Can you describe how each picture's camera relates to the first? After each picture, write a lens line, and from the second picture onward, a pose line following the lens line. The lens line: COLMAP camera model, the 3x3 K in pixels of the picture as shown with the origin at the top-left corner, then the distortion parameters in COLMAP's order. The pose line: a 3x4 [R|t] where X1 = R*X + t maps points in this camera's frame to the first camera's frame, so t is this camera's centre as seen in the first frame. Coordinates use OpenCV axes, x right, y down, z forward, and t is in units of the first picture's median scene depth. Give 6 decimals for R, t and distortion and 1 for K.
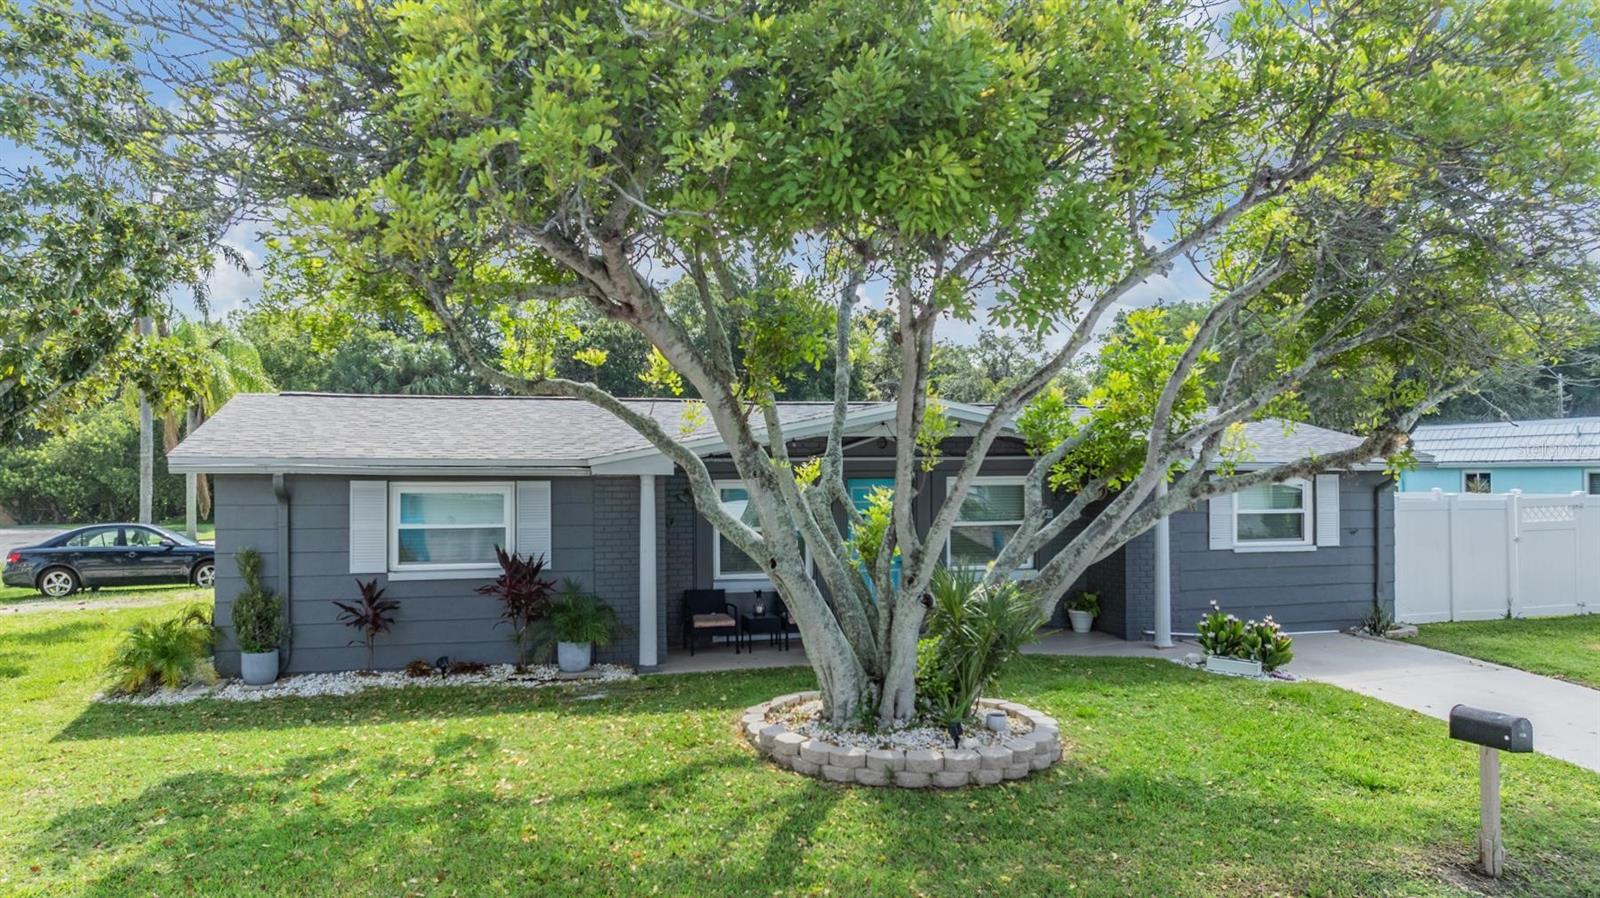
lens RADIAL K [[1116.6, 0, 803.8], [0, 1116.6, 454.7], [0, 0, 1]] dist [-0.028954, 0.020612]
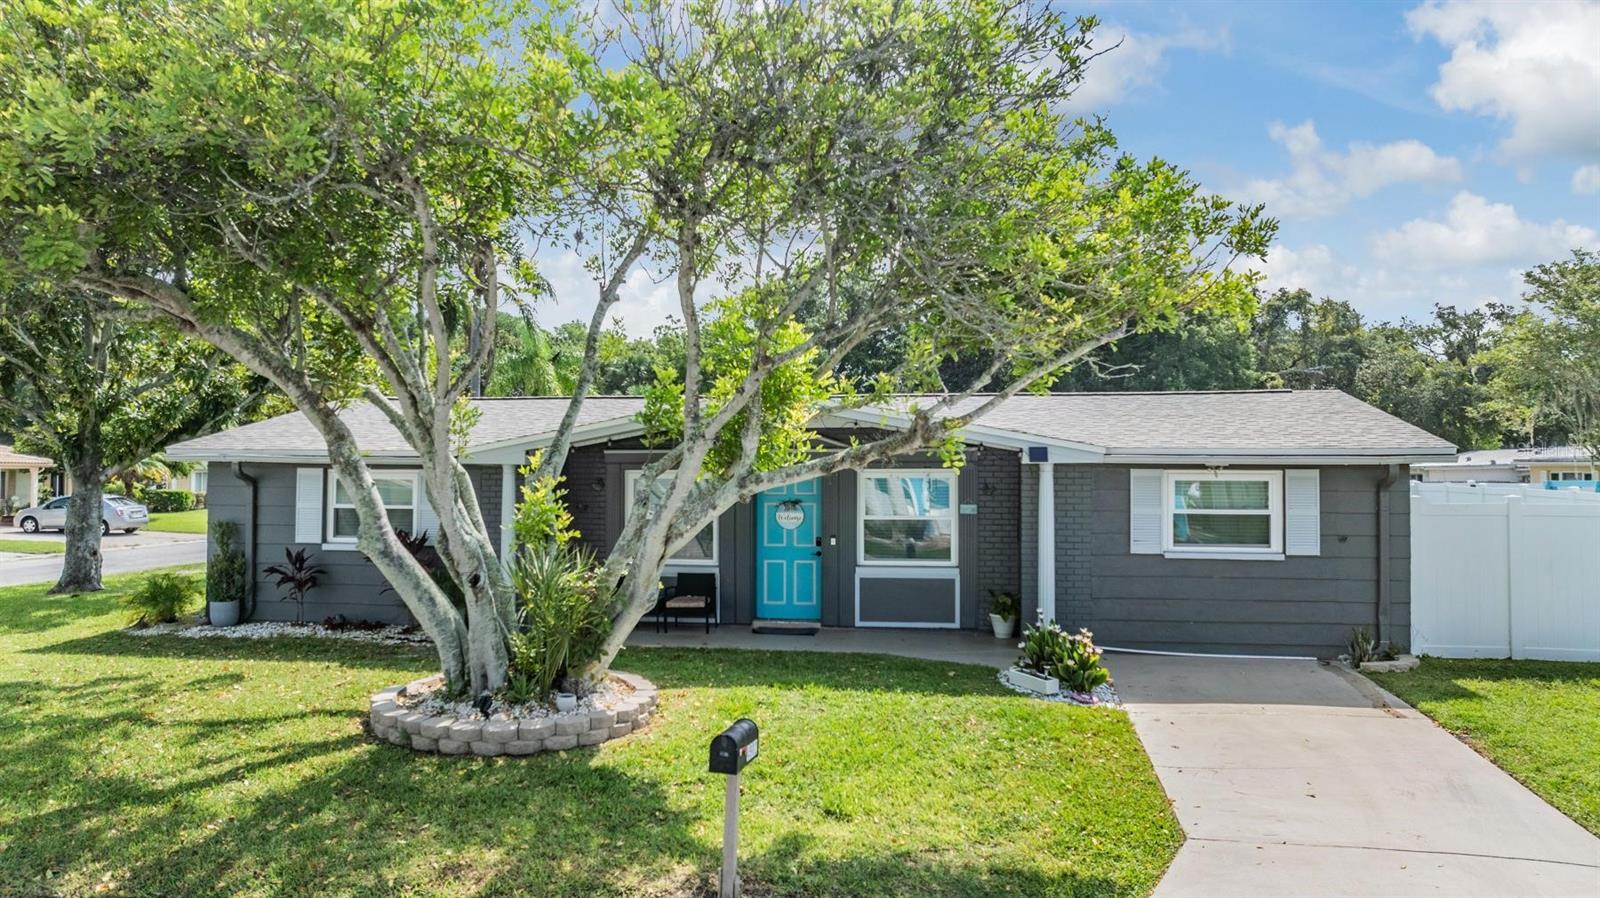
lens RADIAL K [[1116.6, 0, 803.6], [0, 1116.6, 447.0], [0, 0, 1]] dist [-0.028954, 0.020612]
pose [[0.905822, -0.003297, -0.423646, 0.597056], [0.001242, 0.999986, -0.005127, 0.006885], [0.423657, 0.004118, 0.905813, 0.114844]]
